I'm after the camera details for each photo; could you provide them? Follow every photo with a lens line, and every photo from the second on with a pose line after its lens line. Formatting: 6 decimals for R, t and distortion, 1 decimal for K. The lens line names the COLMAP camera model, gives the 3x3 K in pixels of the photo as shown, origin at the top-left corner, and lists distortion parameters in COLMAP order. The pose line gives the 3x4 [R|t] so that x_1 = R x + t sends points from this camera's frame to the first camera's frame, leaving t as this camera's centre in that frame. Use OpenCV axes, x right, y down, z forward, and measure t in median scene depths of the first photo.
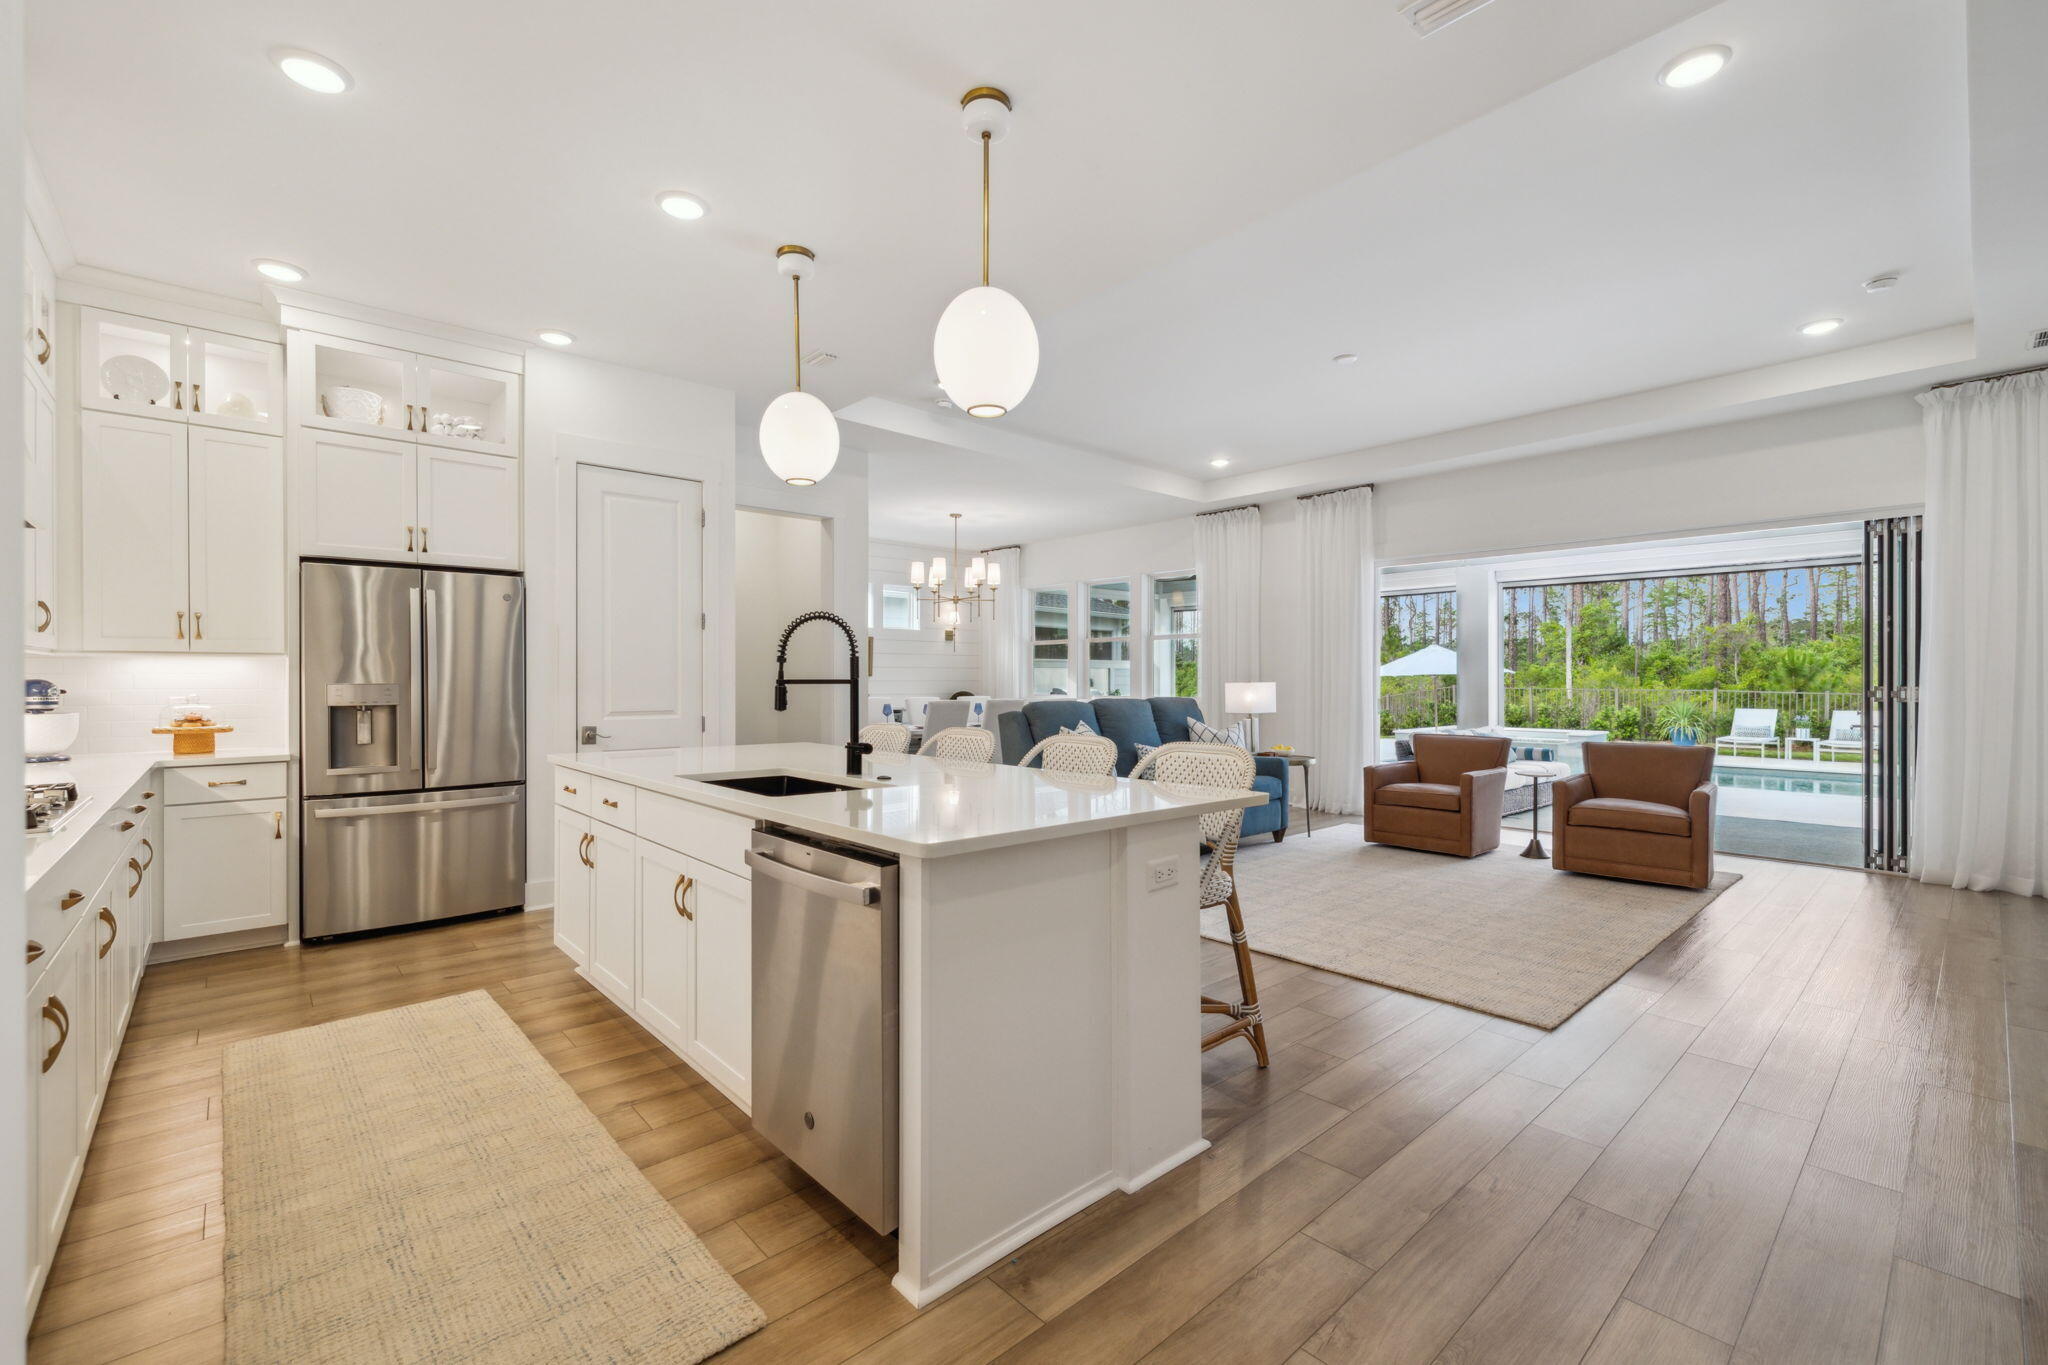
lens RADIAL K [[872.9, 0, 1013.2], [0, 872.9, 681.2], [0, 0, 1]] dist [-0.000364, 0.000075]
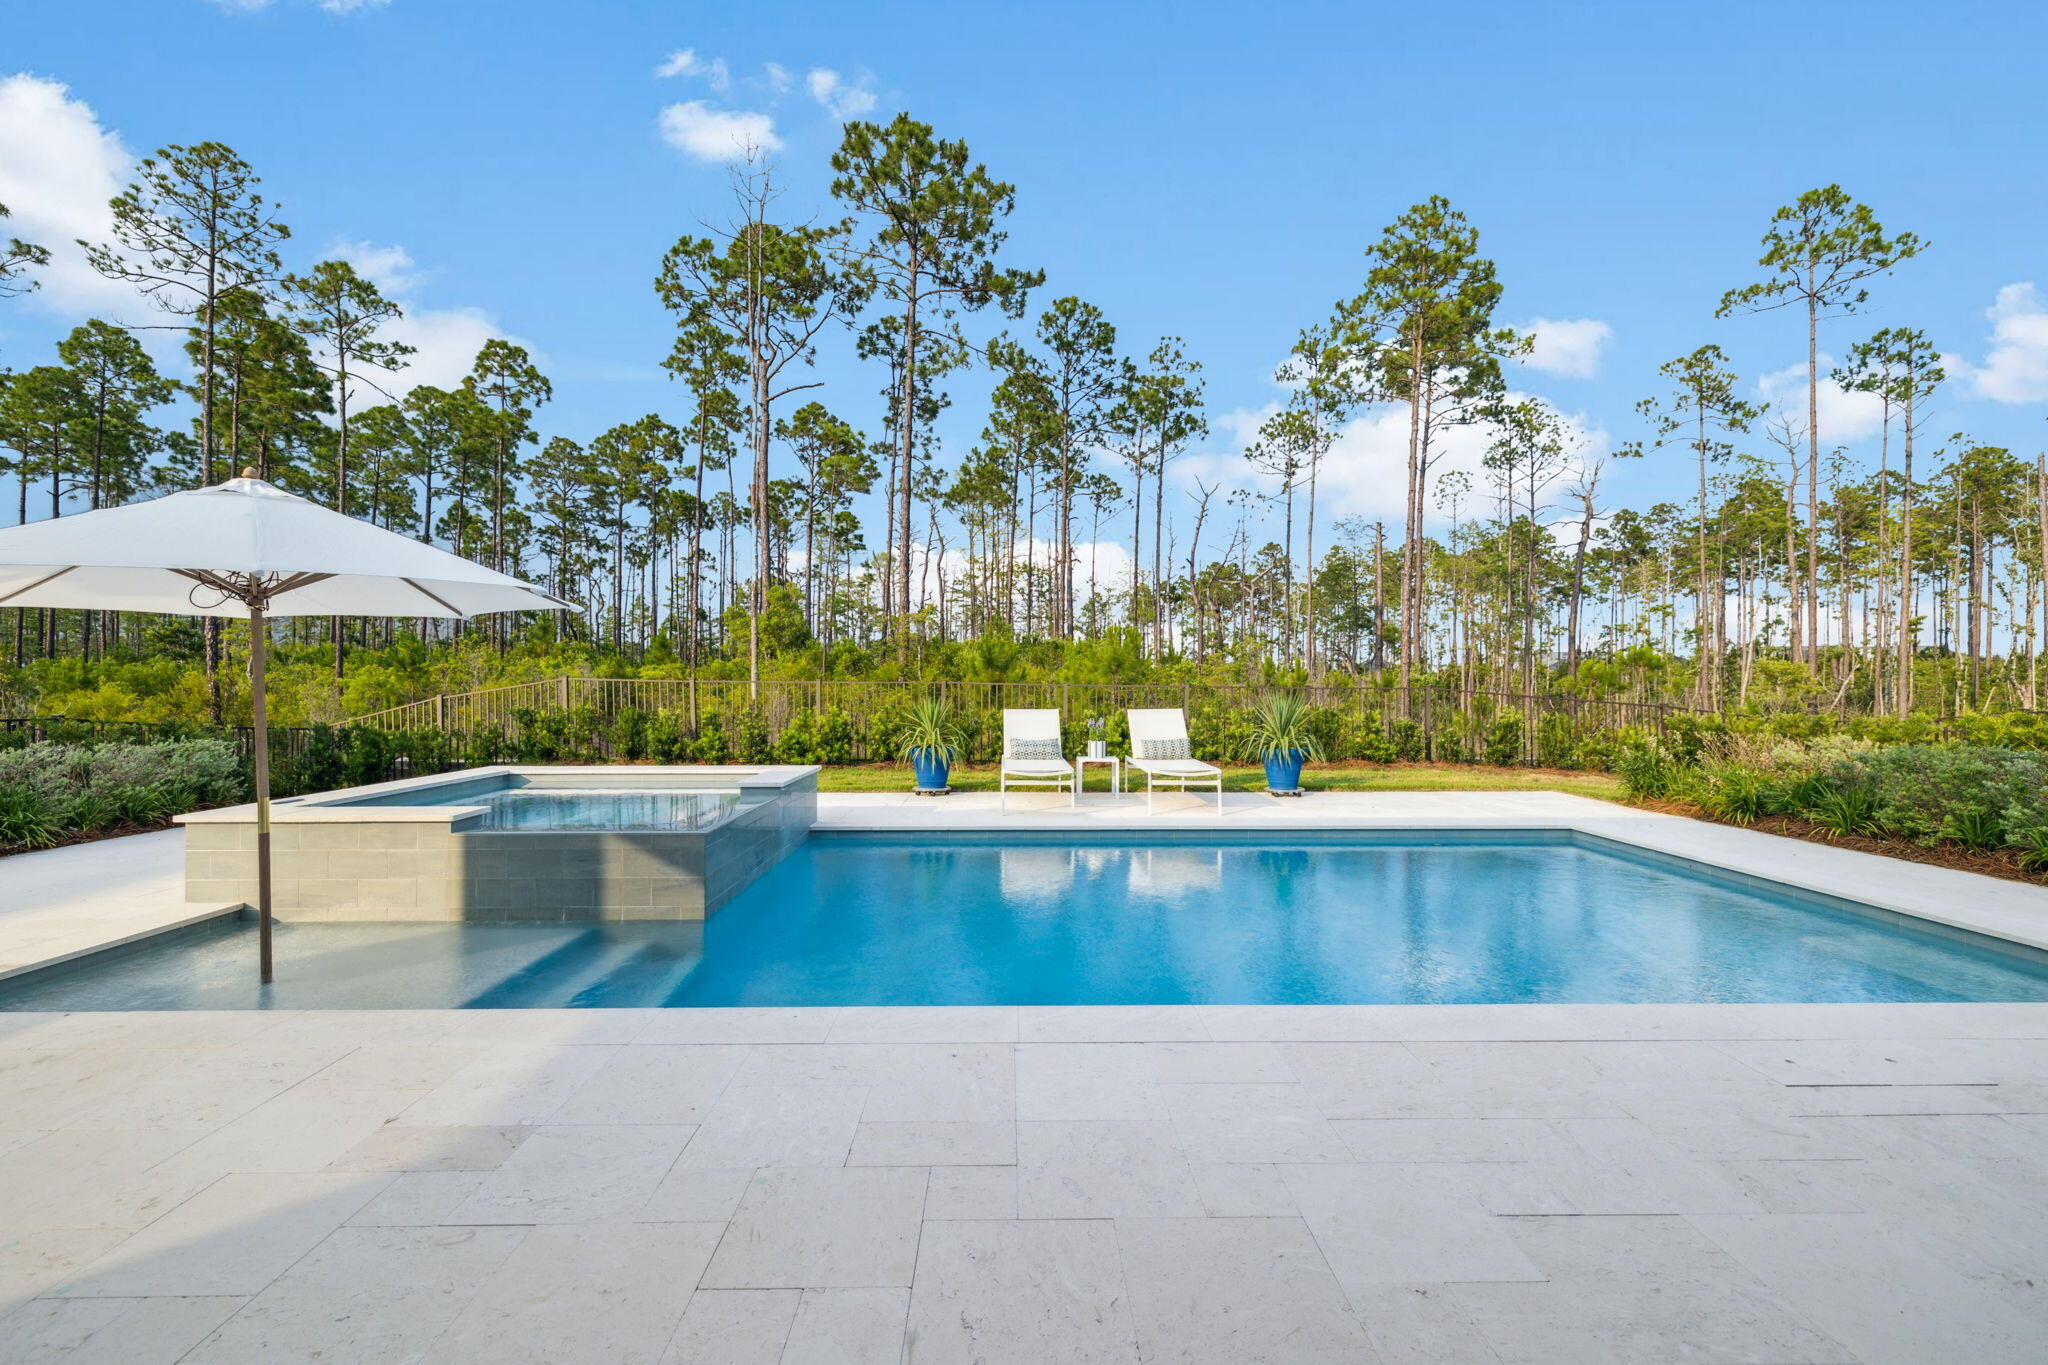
lens RADIAL K [[872.9, 0, 1013.2], [0, 872.9, 681.2], [0, 0, 1]] dist [-0.000364, 0.000075]
pose [[0.658908, 0.006409, 0.752196, 0.221918], [-0.002803, 0.999978, -0.006064, 0.008878], [-0.752219, 0.001887, 0.658911, 0.341392]]
